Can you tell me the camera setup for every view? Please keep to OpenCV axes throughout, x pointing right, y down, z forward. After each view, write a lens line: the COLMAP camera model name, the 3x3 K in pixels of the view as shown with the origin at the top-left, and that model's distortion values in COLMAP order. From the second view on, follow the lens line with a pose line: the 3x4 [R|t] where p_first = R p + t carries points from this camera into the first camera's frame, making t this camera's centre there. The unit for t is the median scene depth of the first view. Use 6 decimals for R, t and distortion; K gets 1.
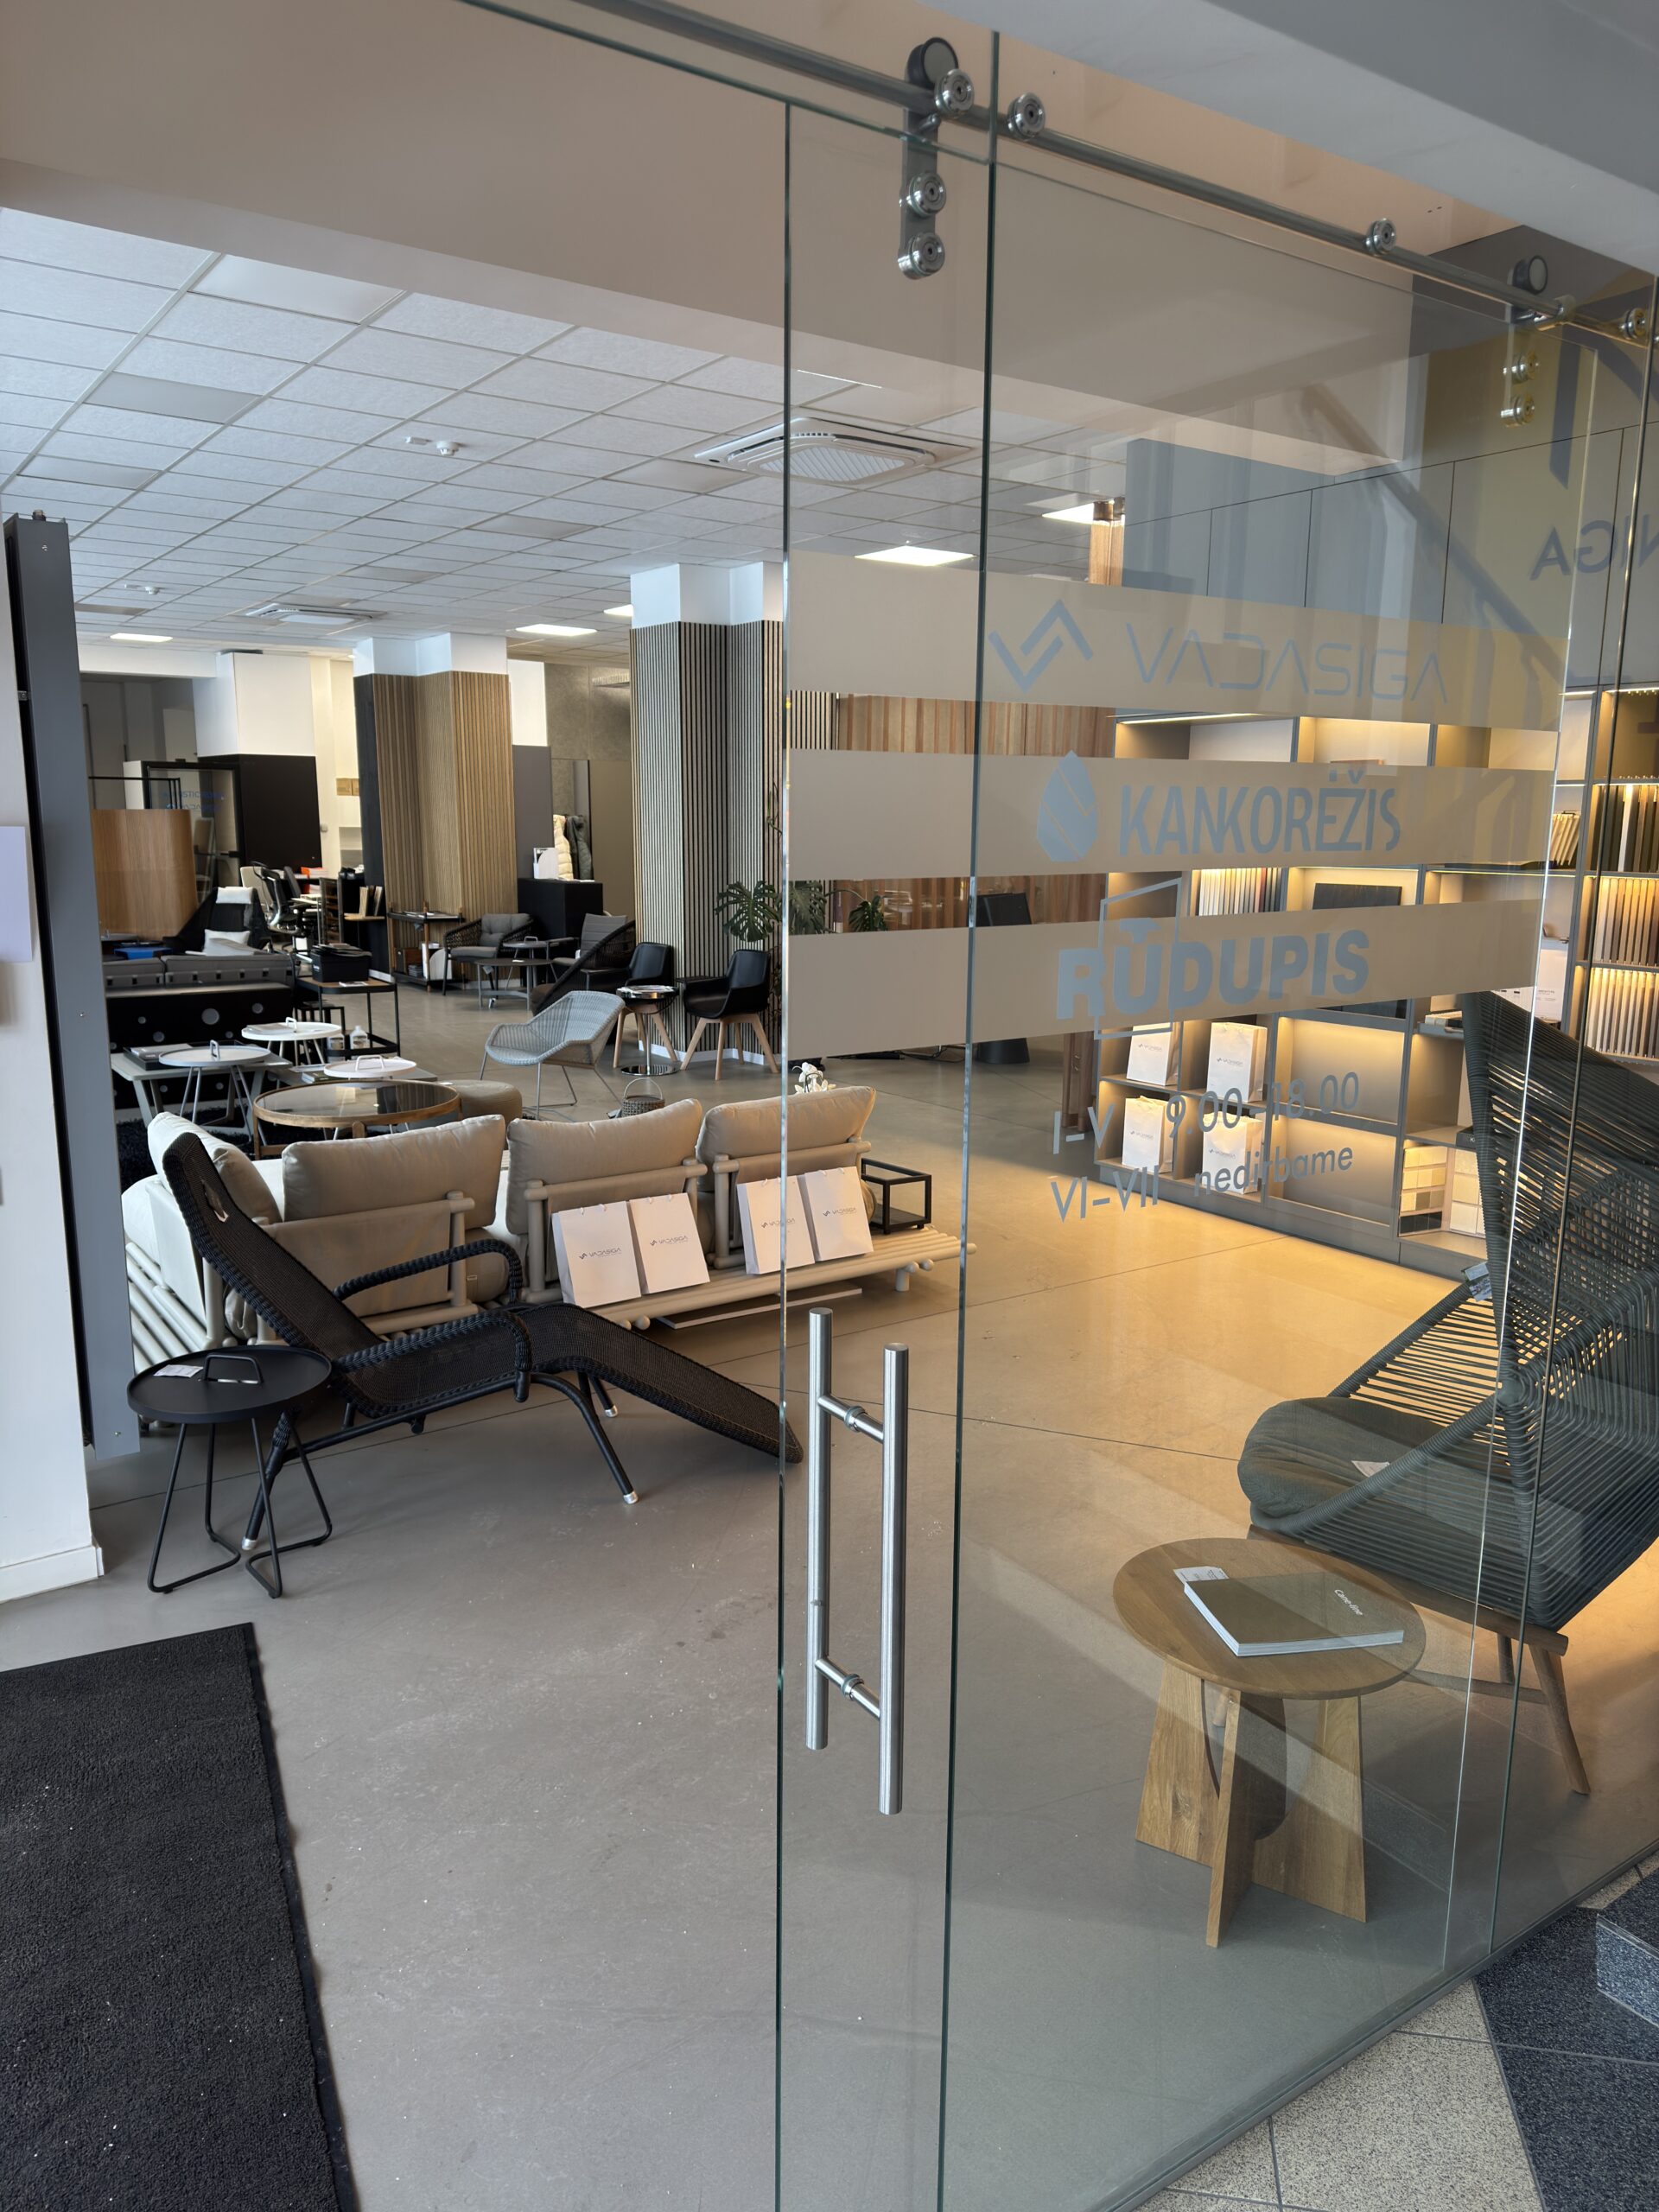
lens RADIAL K [[1549.9, 0, 829.5], [0, 1549.9, 1106.0], [0, 0, 1]] dist [0.187135, -0.309927]
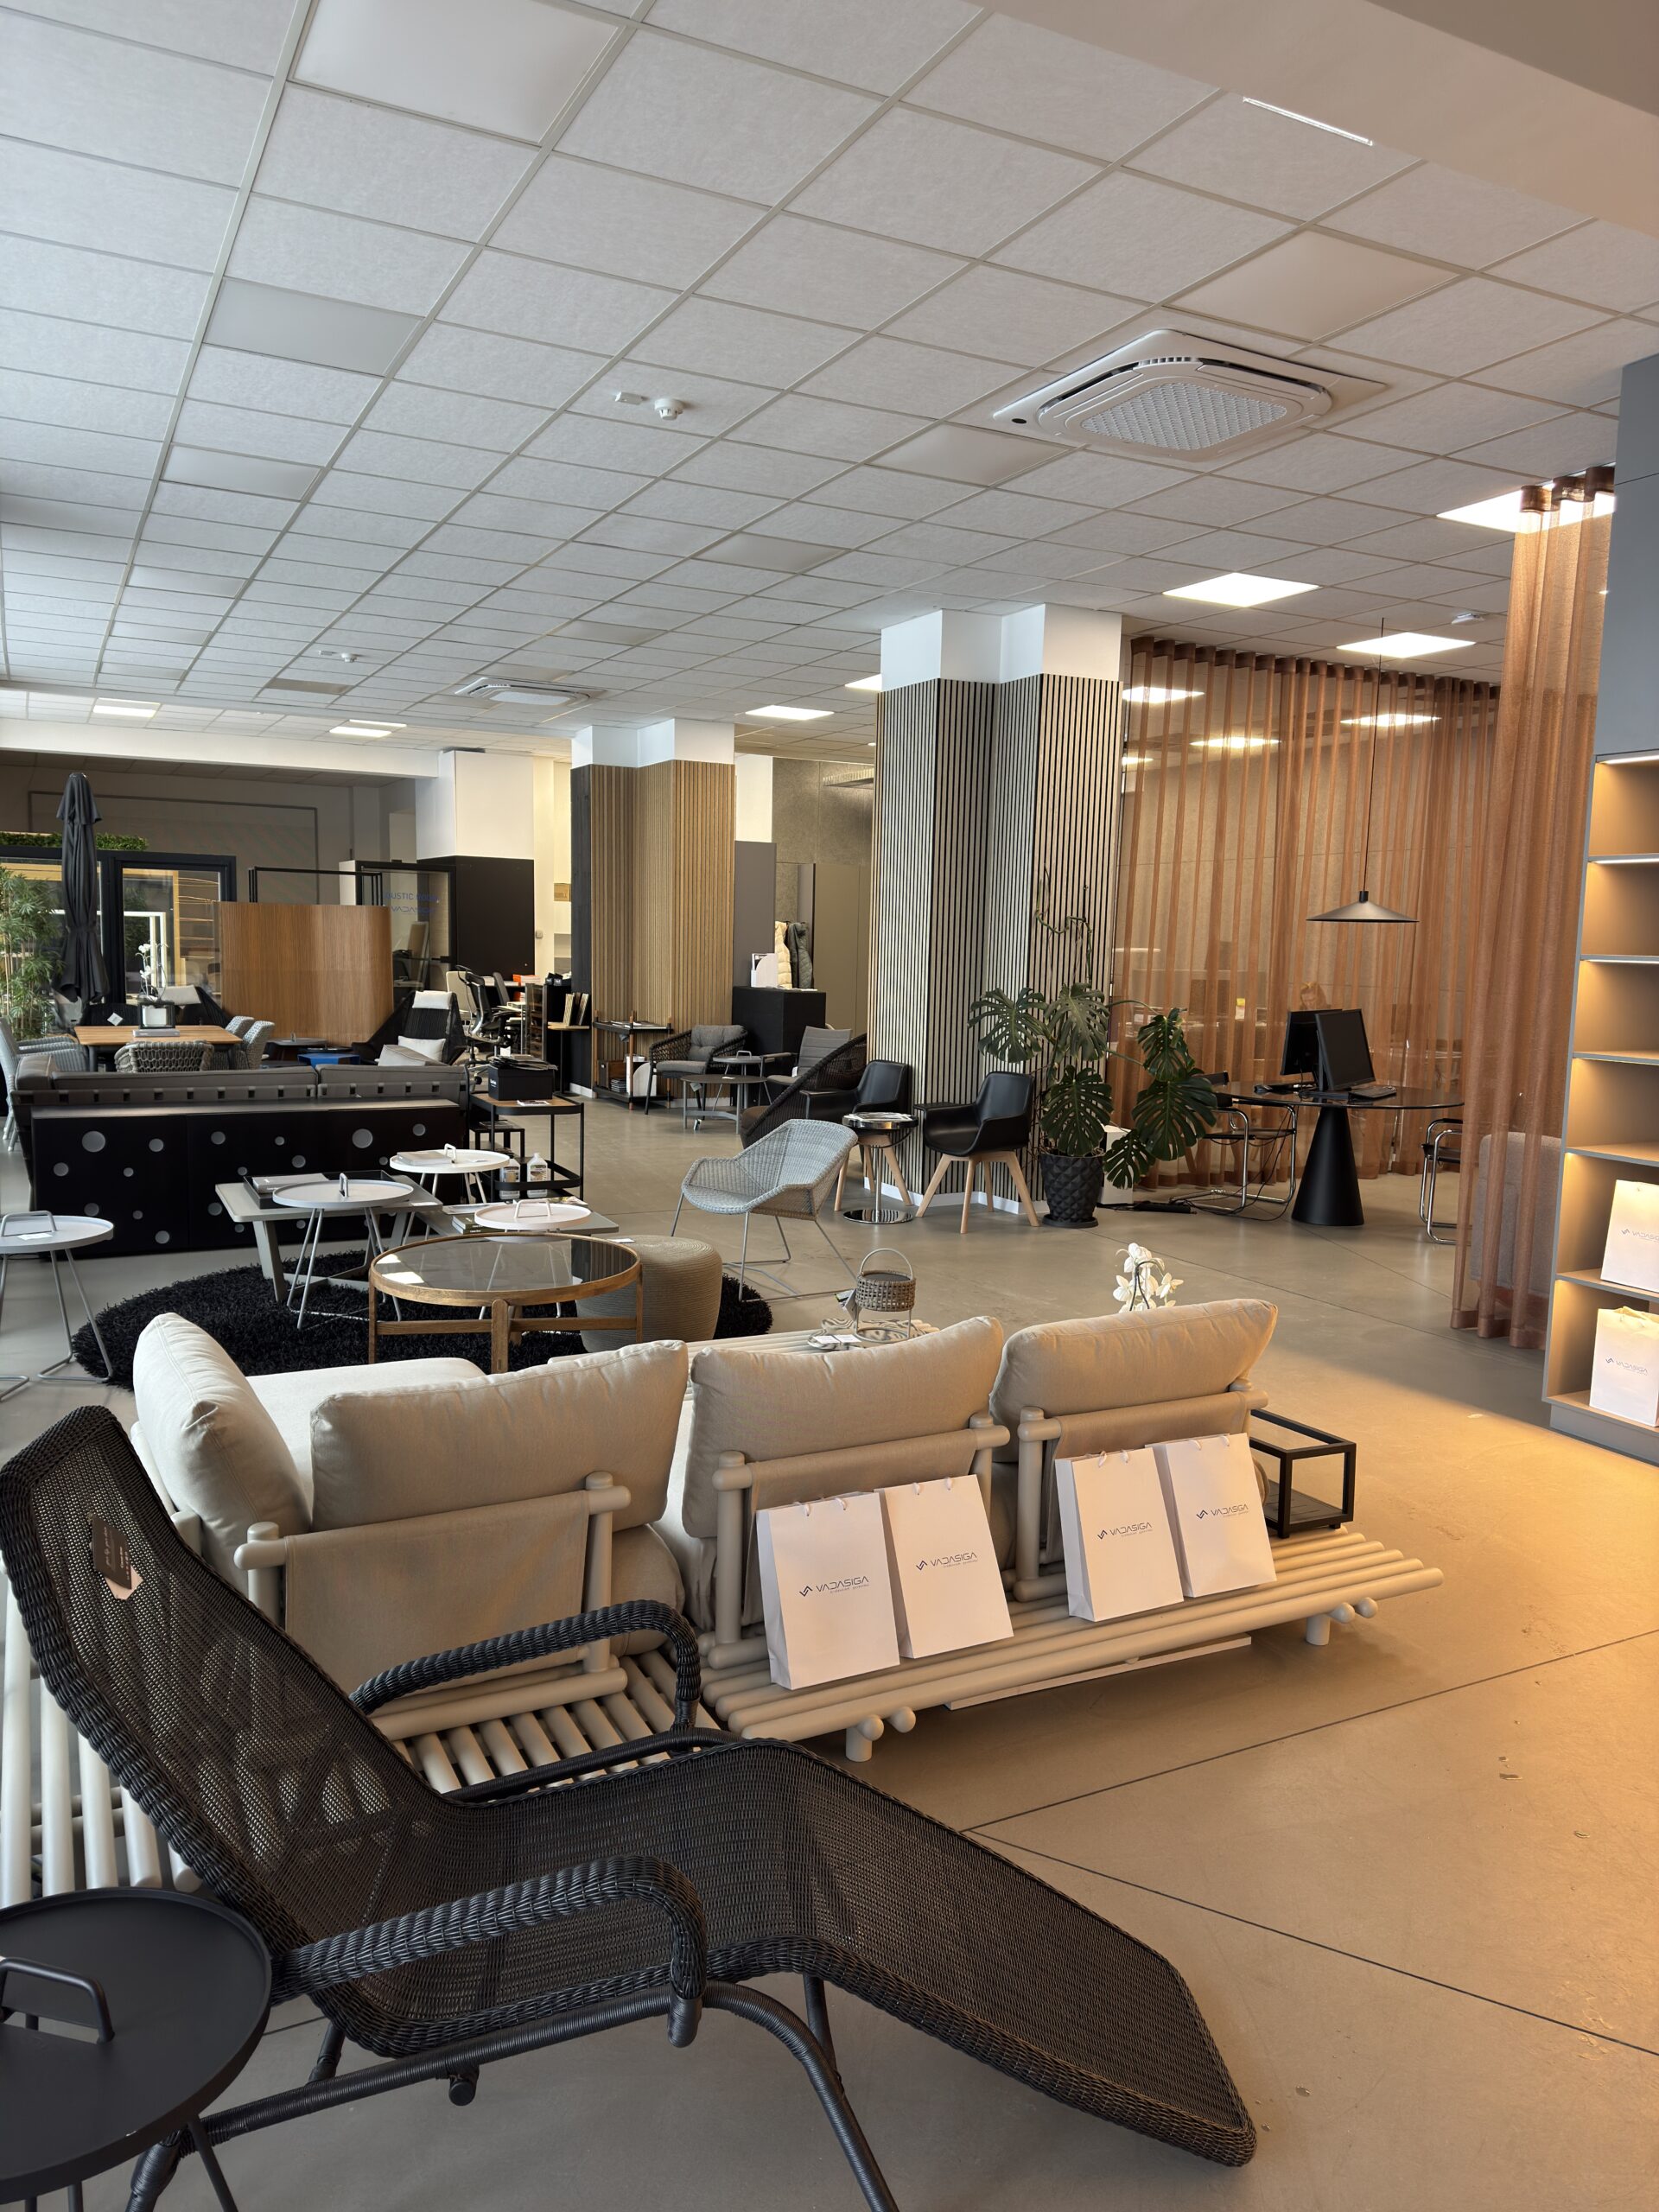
lens RADIAL K [[1549.9, 0, 829.5], [0, 1549.9, 1106.0], [0, 0, 1]] dist [0.187135, -0.309927]
pose [[0.990896, 0.029953, -0.131253, -0.035617], [-0.039824, 0.996519, -0.073237, -0.019710], [0.128602, 0.077798, 0.988640, 0.185885]]
